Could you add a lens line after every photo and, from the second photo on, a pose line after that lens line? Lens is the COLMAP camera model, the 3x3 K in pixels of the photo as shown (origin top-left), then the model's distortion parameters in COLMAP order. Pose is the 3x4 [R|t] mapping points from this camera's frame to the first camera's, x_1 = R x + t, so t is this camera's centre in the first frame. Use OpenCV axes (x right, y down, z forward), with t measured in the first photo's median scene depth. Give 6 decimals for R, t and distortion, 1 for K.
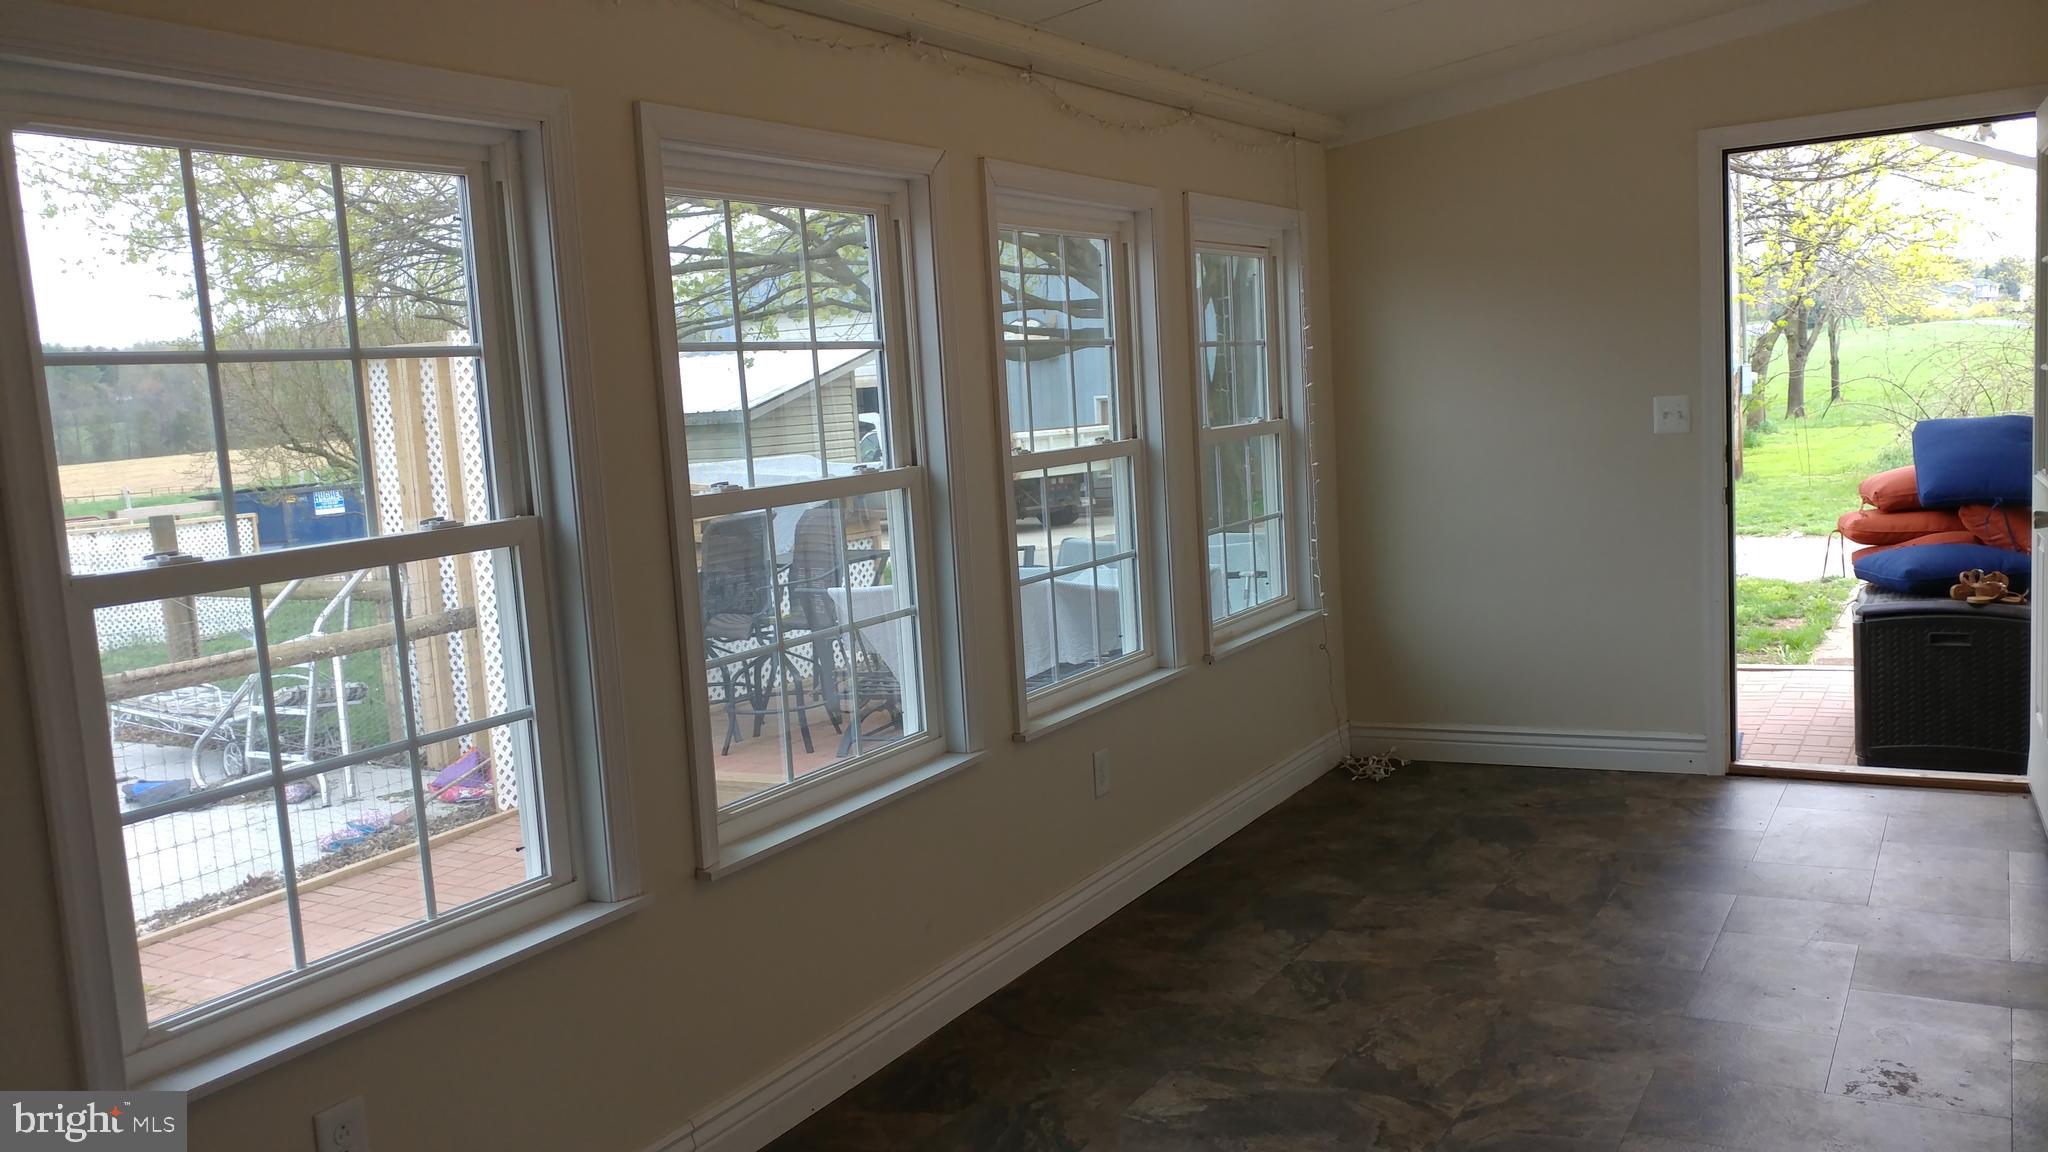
lens RADIAL K [[1676.9, 0, 1027.5], [0, 1676.9, 580.0], [0, 0, 1]] dist [0.006587, 0.002613]
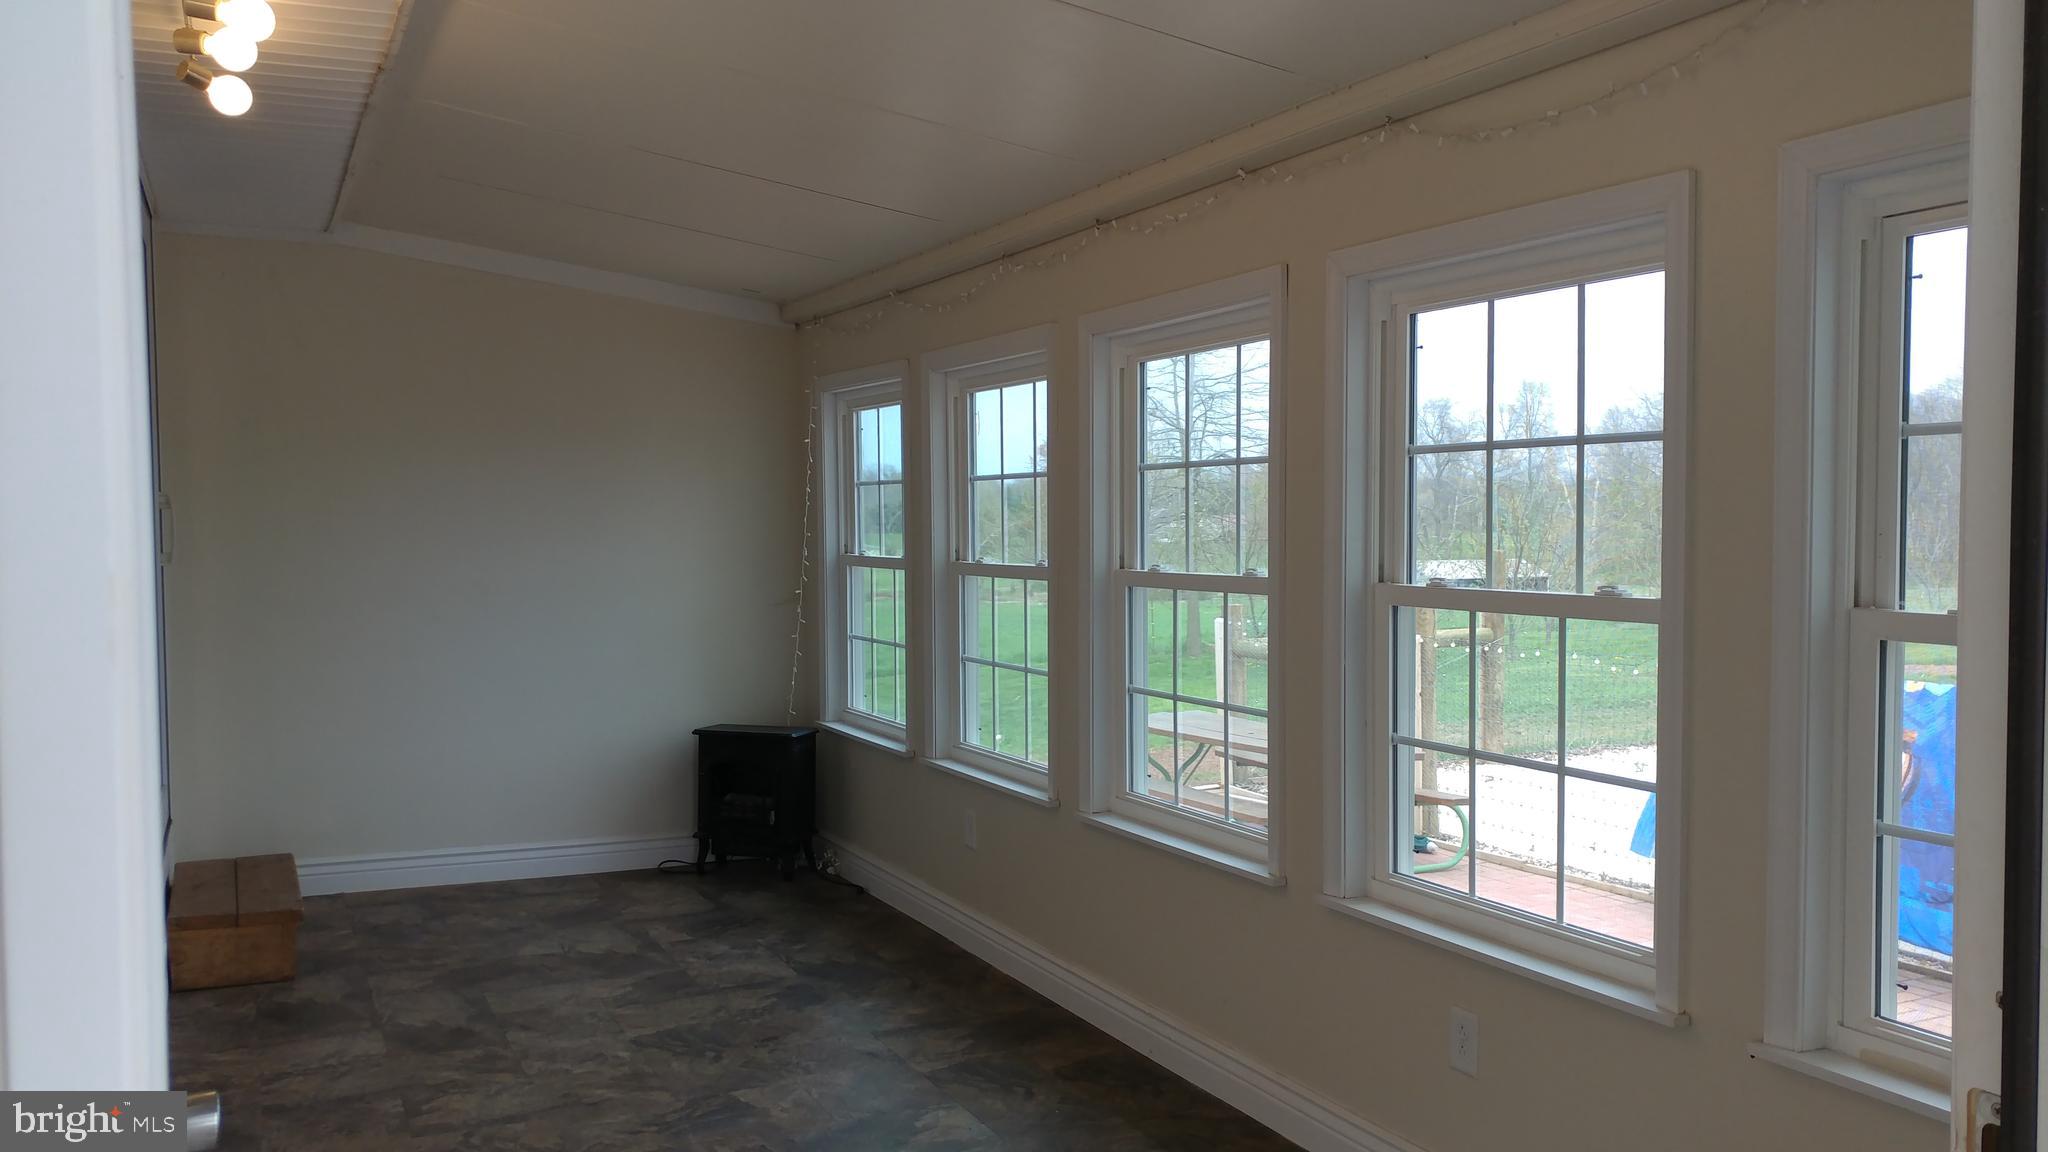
lens RADIAL K [[1676.9, 0, 1027.2], [0, 1676.9, 576.8], [0, 0, 1]] dist [0.006587, 0.002613]
pose [[-0.570057, 0.108347, -0.814430, 0.866982], [-0.040817, 0.986308, 0.159783, -0.231375], [0.820590, 0.124328, -0.557830, 1.472632]]
